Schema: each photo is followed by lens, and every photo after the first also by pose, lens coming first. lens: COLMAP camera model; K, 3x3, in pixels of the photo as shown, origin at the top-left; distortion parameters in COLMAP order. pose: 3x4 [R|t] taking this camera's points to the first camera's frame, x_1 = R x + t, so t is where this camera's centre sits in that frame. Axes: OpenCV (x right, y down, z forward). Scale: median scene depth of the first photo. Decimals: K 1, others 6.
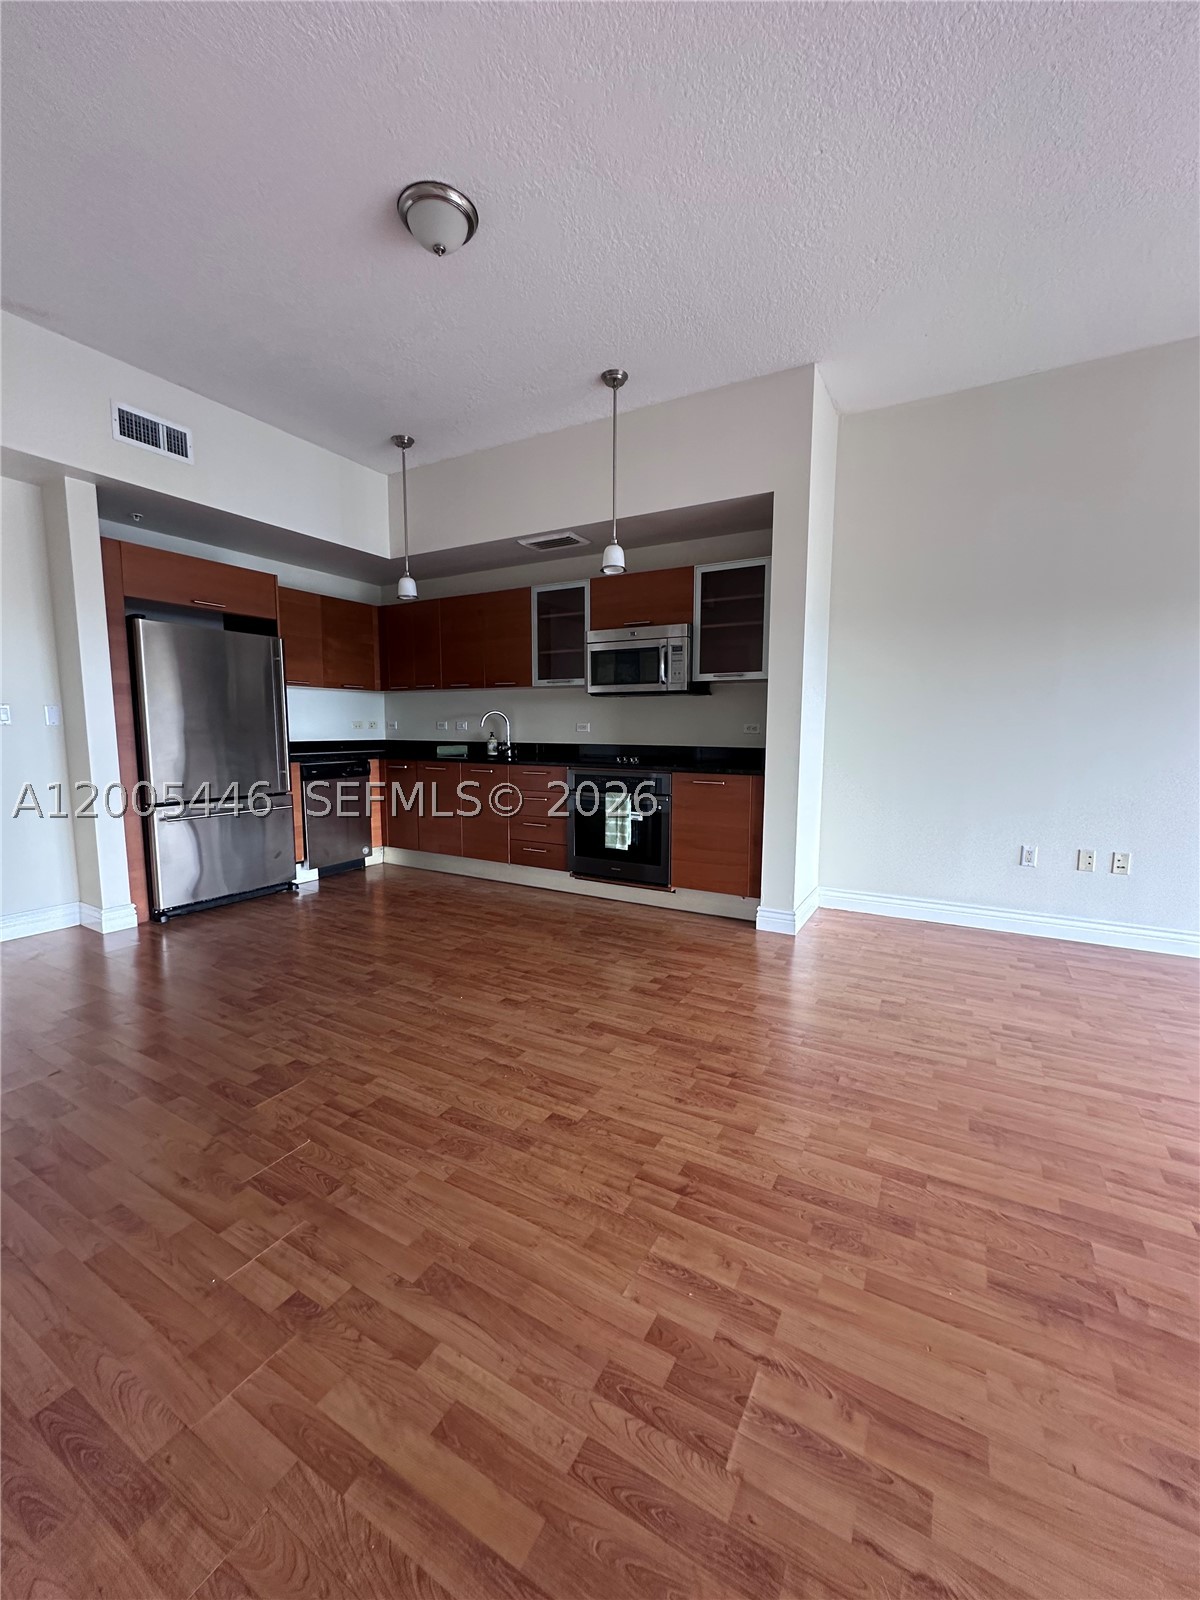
lens RADIAL K [[638.1, 0, 602.5], [0, 638.1, 801.5], [0, 0, 1]] dist [-0.001264, 0.000209]
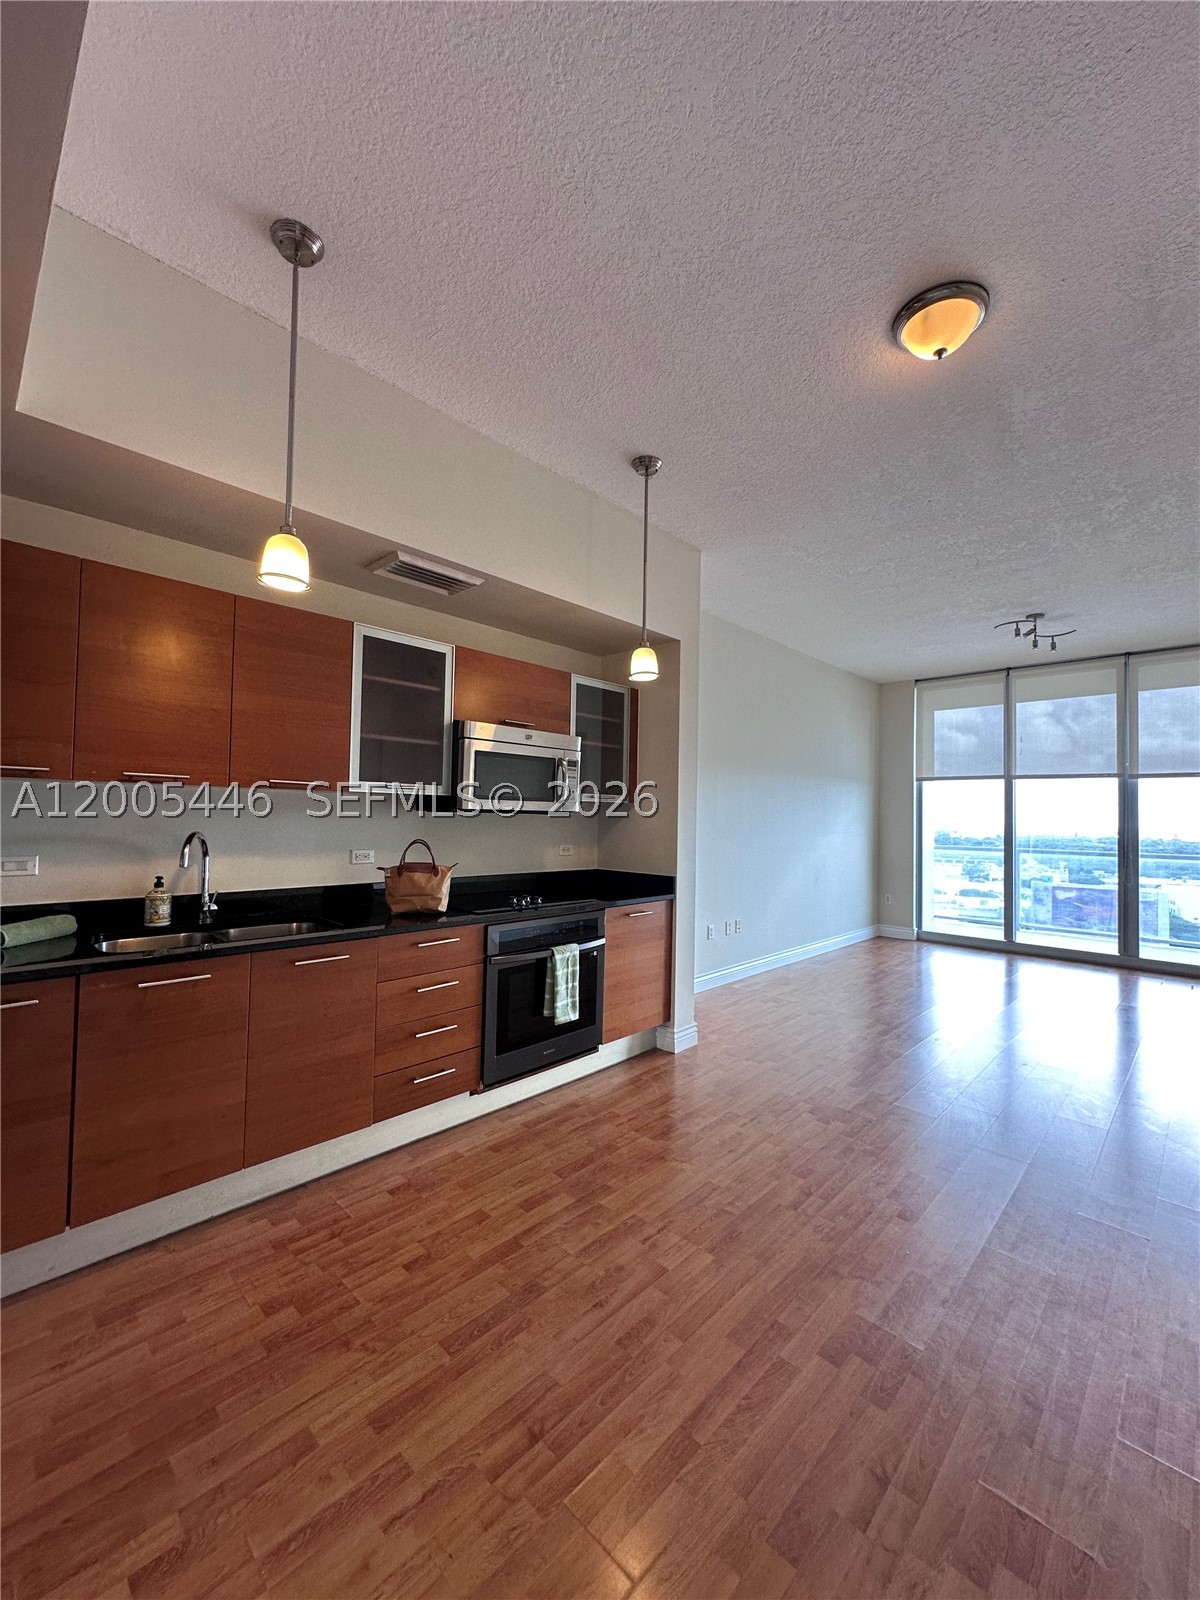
lens RADIAL K [[640.2, 0, 604.1], [0, 640.2, 800.4], [0, 0, 1]] dist [-0.003391, 0.000113]
pose [[0.244131, 0.025019, 0.969420, -0.913584], [0.096157, 0.994116, -0.049872, -0.184599], [-0.964963, 0.105392, 0.240289, 0.976694]]
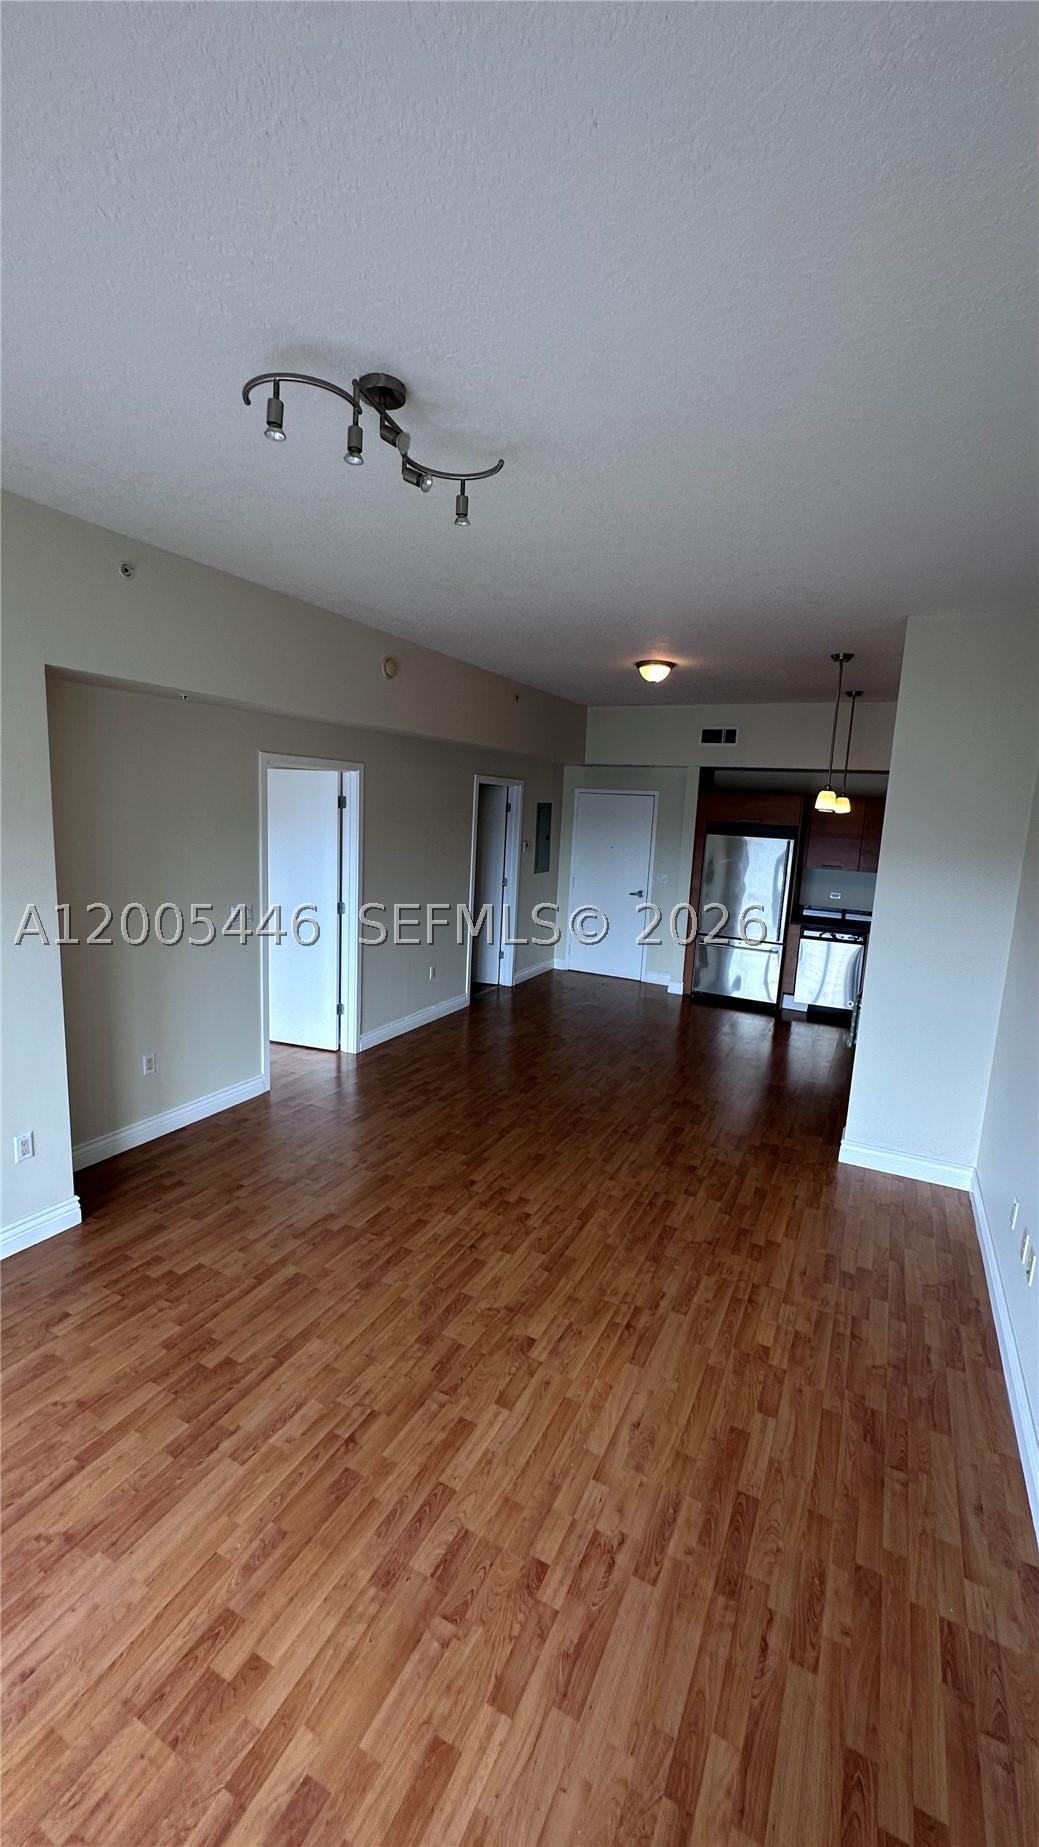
lens RADIAL K [[737.5, 0, 523.6], [0, 737.5, 922.5], [0, 0, 1]] dist [-0.003025, 0.001090]
pose [[0.052380, 0.157624, -0.986109, 1.600089], [-0.163159, 0.975546, 0.147269, -0.299449], [0.985208, 0.153179, 0.076817, 0.397941]]
